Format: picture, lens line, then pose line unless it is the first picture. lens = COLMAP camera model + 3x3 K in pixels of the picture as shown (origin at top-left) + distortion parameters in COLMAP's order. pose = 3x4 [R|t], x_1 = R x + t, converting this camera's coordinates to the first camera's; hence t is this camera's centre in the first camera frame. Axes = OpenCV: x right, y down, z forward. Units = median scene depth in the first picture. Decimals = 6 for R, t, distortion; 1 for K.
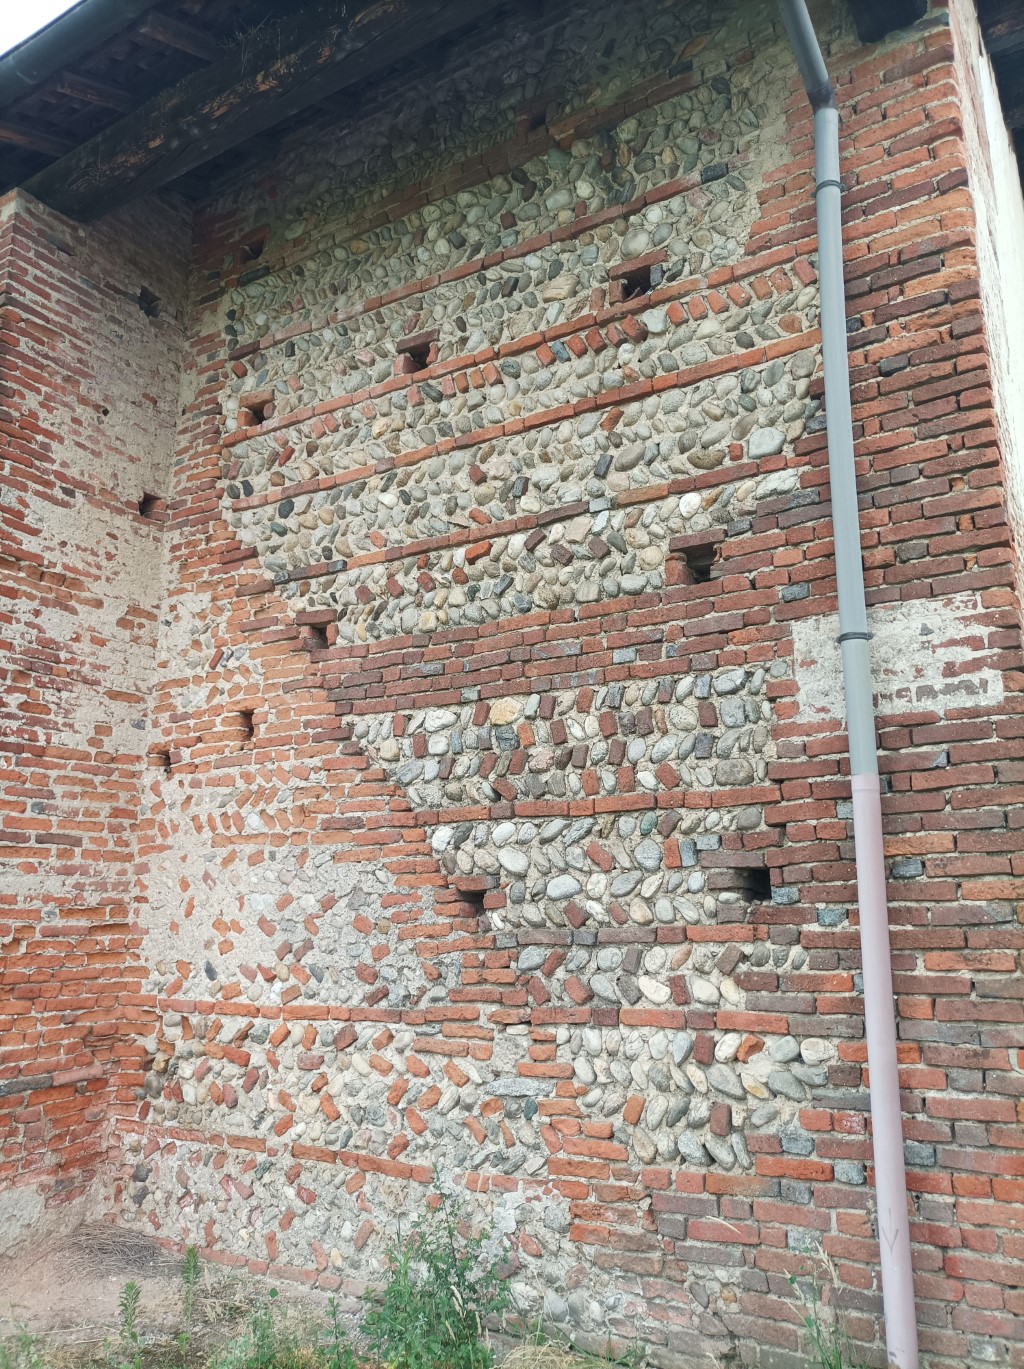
lens RADIAL K [[1020.5, 0, 509.4], [0, 1020.5, 681.3], [0, 0, 1]] dist [0.005373, -0.002078]
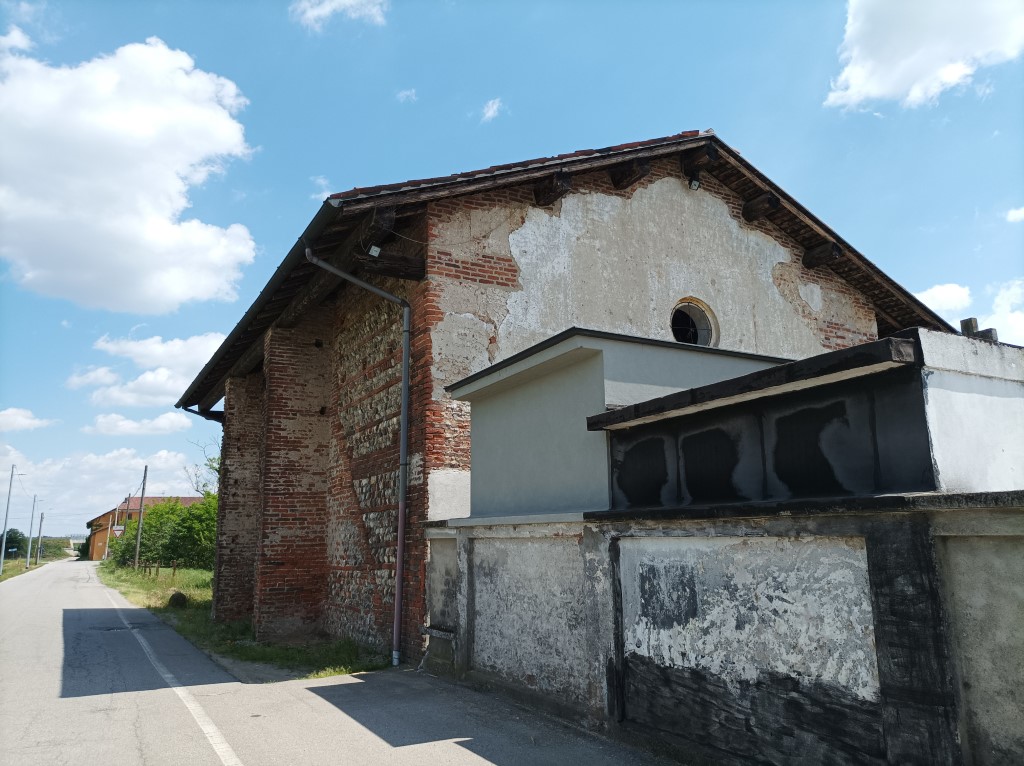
lens RADIAL K [[763.3, 0, 513.9], [0, 763.3, 383.4], [0, 0, 1]] dist [0.005373, -0.002078]
pose [[0.870415, -0.113840, -0.478975, 1.436592], [0.128050, 0.991763, -0.003020, -0.193208], [0.475374, -0.058704, 0.877823, -0.862035]]
